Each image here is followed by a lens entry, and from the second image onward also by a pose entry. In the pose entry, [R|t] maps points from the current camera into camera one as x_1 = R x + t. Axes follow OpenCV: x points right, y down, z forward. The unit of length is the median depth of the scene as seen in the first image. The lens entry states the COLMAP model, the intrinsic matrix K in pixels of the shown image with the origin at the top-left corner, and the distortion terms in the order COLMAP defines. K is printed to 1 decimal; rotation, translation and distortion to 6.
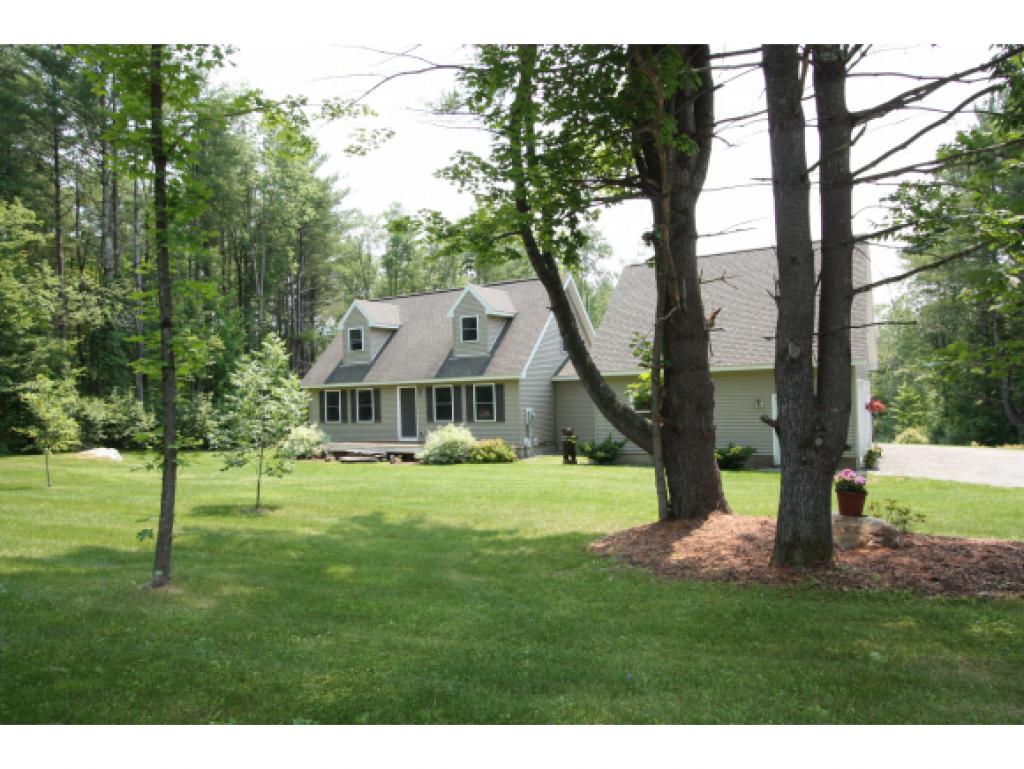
lens RADIAL K [[693.4, 0, 504.0], [0, 693.4, 385.7], [0, 0, 1]] dist [0.003904, -0.000207]
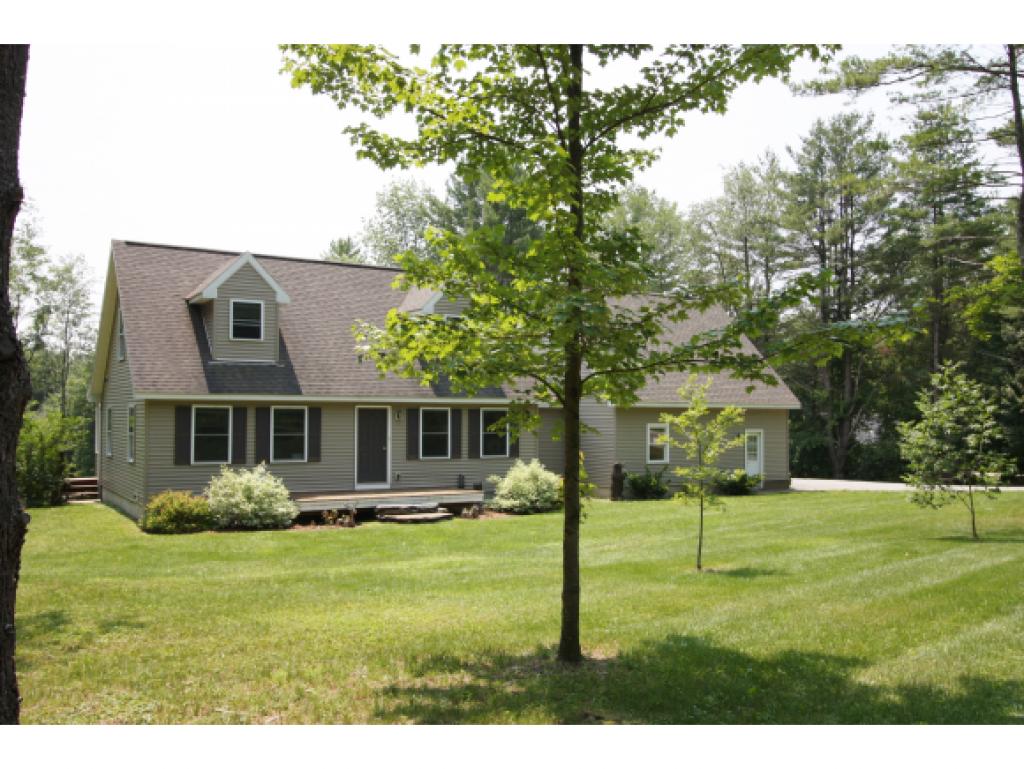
lens RADIAL K [[880.9, 0, 515.4], [0, 880.9, 386.0], [0, 0, 1]] dist [-0.013595, 0.002799]
pose [[0.439361, 0.073595, 0.895291, -0.834040], [-0.016293, 0.997127, -0.073970, 0.041879], [-0.898163, 0.017913, 0.439298, 0.522915]]
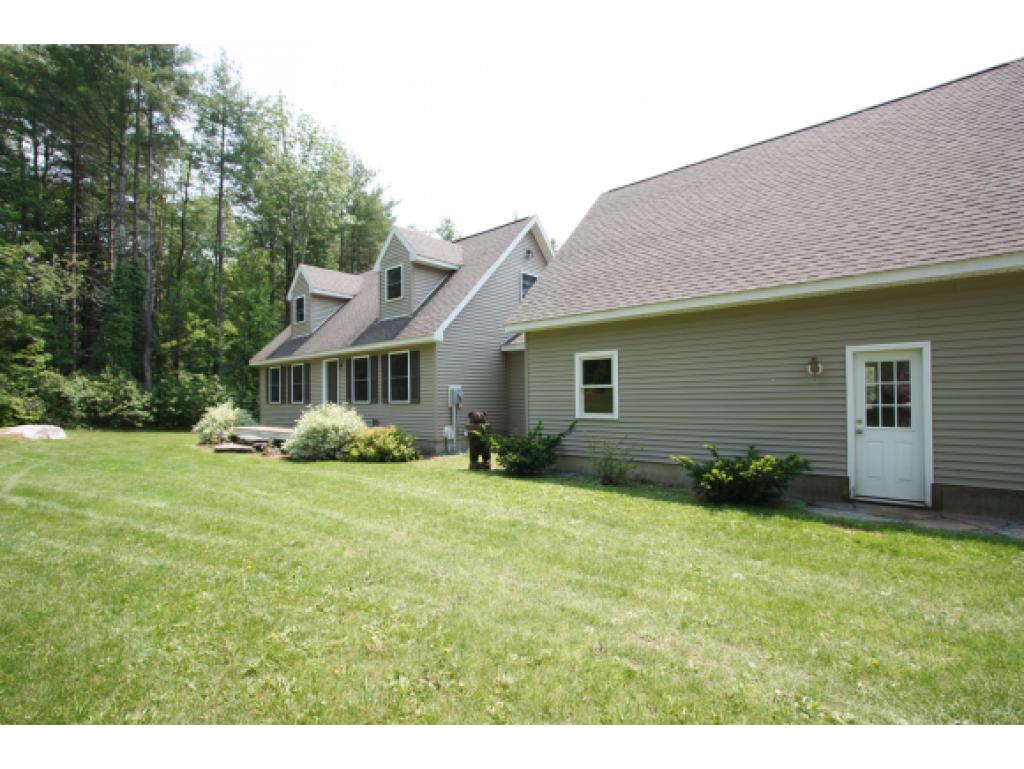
lens RADIAL K [[474.6, 0, 508.8], [0, 474.6, 394.2], [0, 0, 1]] dist [-0.018068, 0.000504]
pose [[0.987672, 0.012498, -0.156036, 0.157832], [-0.010309, 0.999837, 0.014832, 0.032163], [0.156196, -0.013040, 0.987640, 0.485789]]
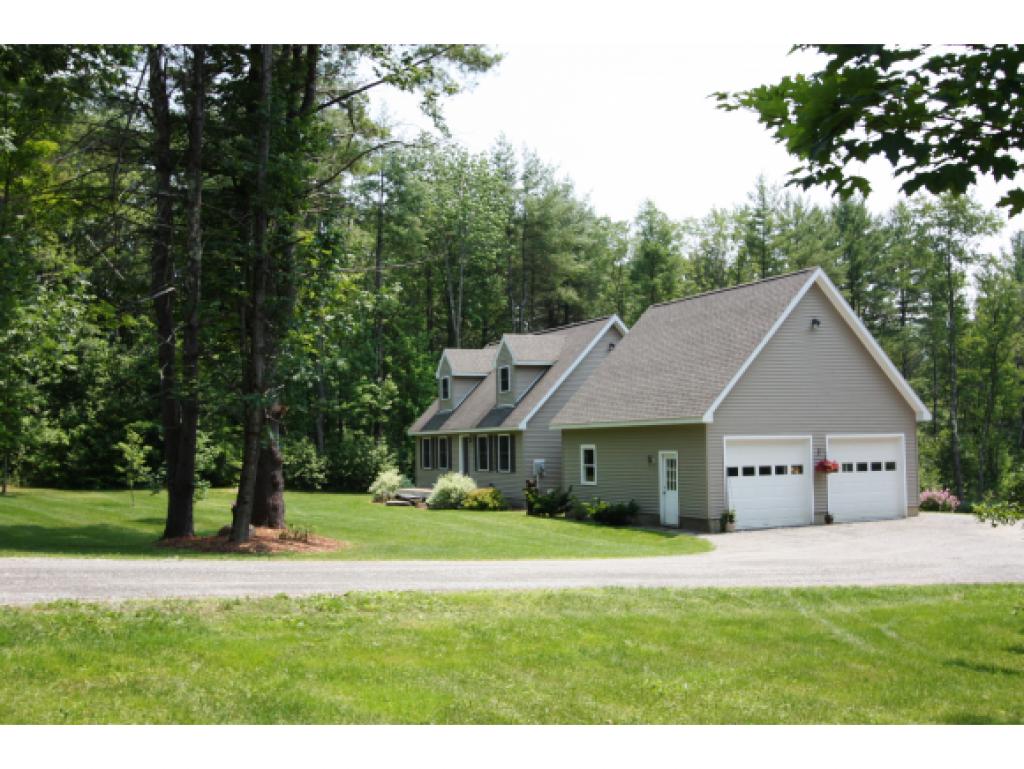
lens RADIAL K [[1011.1, 0, 515.1], [0, 1011.1, 382.1], [0, 0, 1]] dist [0.000645, 0.000000]
pose [[0.849501, -0.022895, -0.527089, 0.727511], [0.008720, 0.999531, -0.029363, -0.033659], [0.527514, 0.020348, 0.849302, -0.242565]]
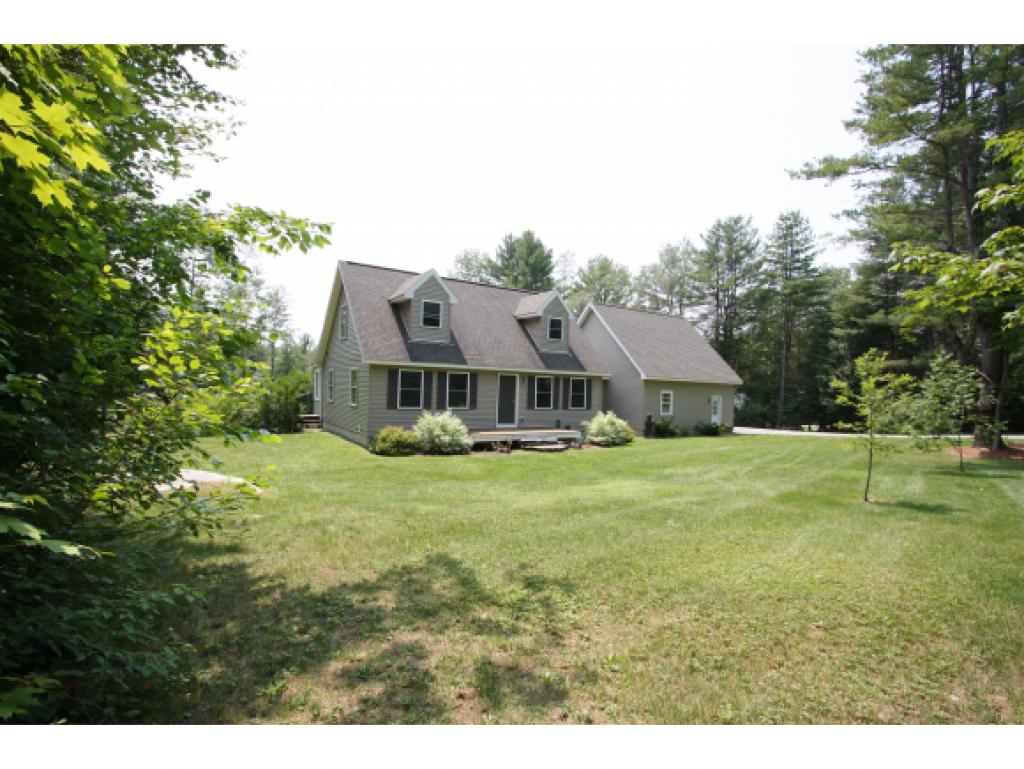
lens RADIAL K [[474.6, 0, 513.9], [0, 474.6, 387.0], [0, 0, 1]] dist [-0.018068, 0.000504]
pose [[0.420719, 0.054782, 0.905535, -0.766355], [-0.043454, 0.998246, -0.040201, 0.047975], [-0.906150, -0.022435, 0.422362, 0.711760]]
